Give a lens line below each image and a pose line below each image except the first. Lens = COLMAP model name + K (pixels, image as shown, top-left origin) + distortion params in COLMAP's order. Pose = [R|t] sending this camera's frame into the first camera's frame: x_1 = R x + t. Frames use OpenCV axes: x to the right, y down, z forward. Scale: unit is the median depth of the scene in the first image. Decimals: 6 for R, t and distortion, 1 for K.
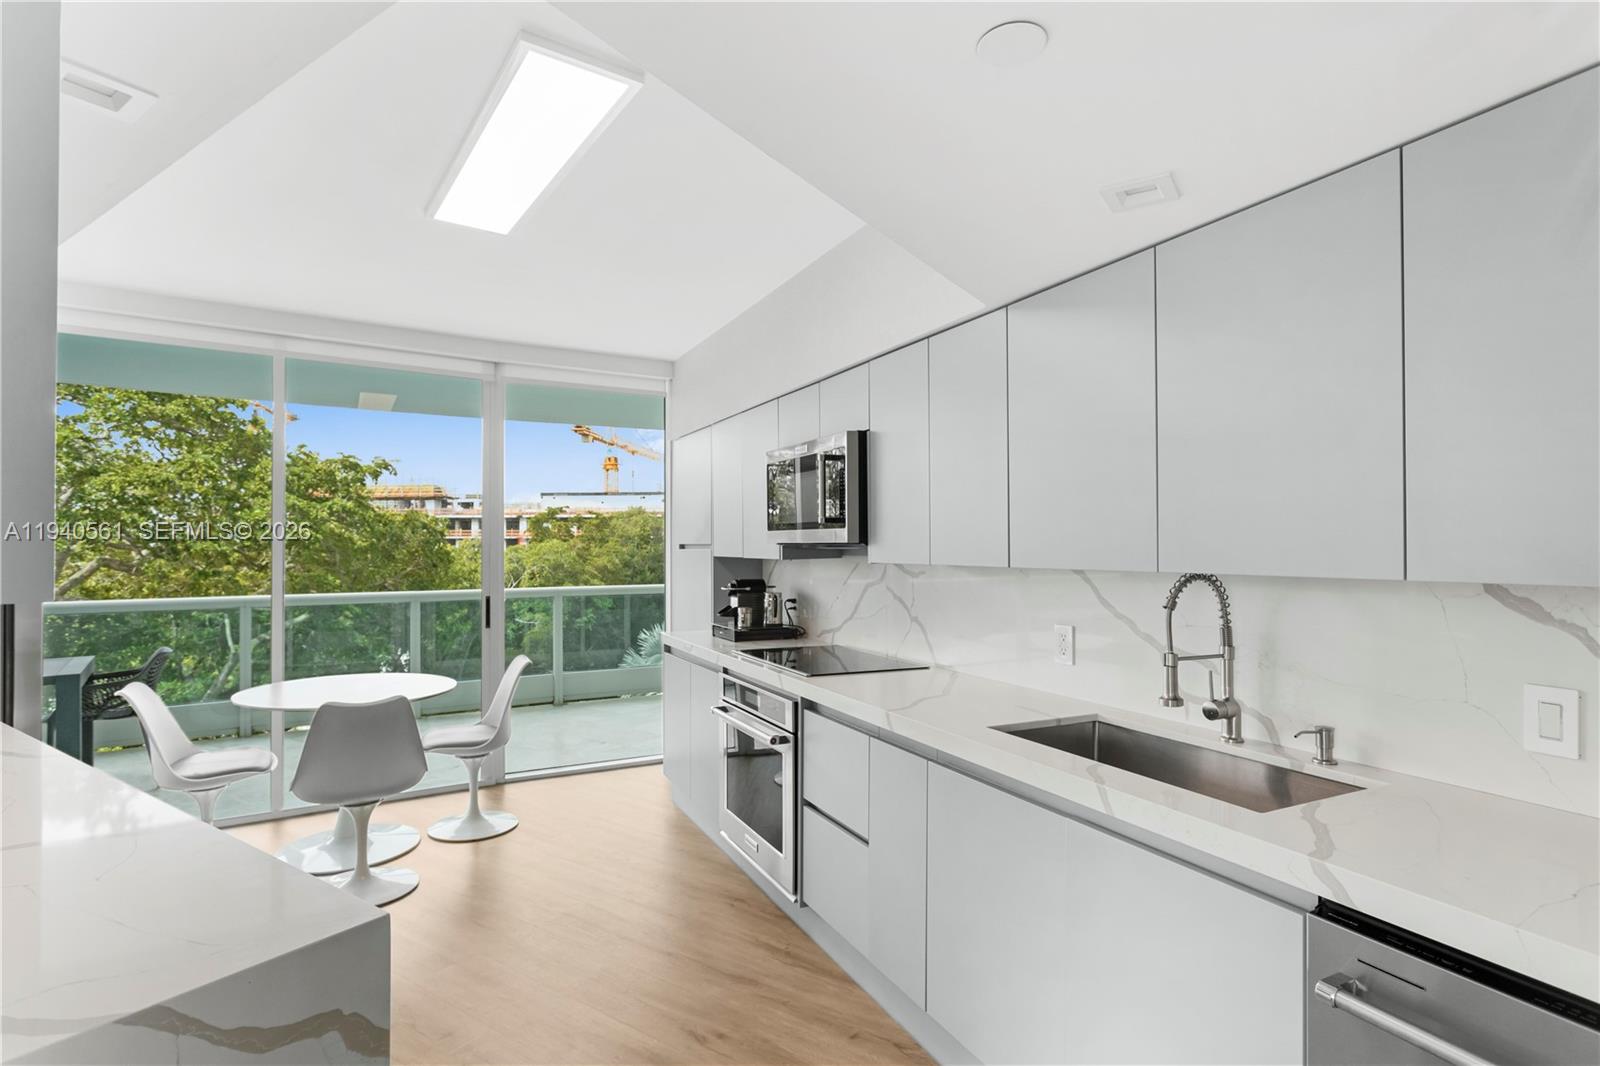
lens RADIAL K [[791.5, 0, 805.4], [0, 791.5, 546.9], [0, 0, 1]] dist [-0.011288, 0.006148]
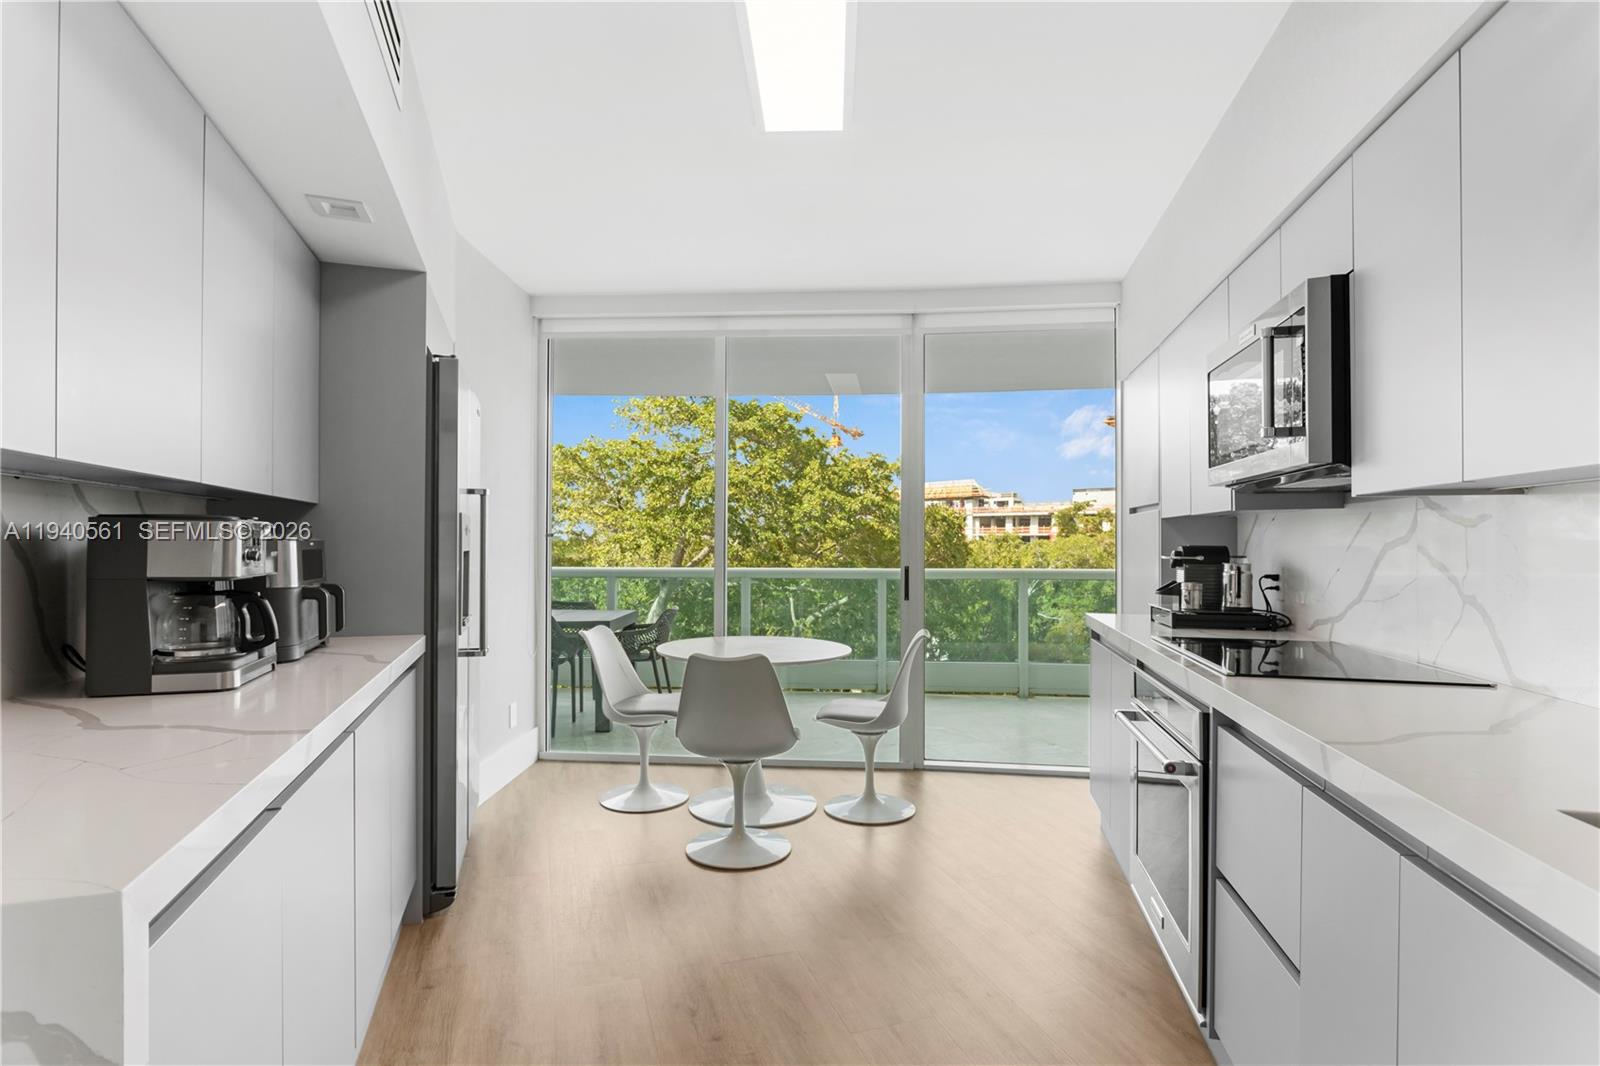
lens RADIAL K [[791.5, 0, 817.6], [0, 791.5, 543.8], [0, 0, 1]] dist [-0.011288, 0.006148]
pose [[0.794380, -0.000413, -0.607421, 0.086839], [-0.002974, 0.999985, -0.004570, 0.043232], [0.607414, 0.005437, 0.794367, 0.206771]]
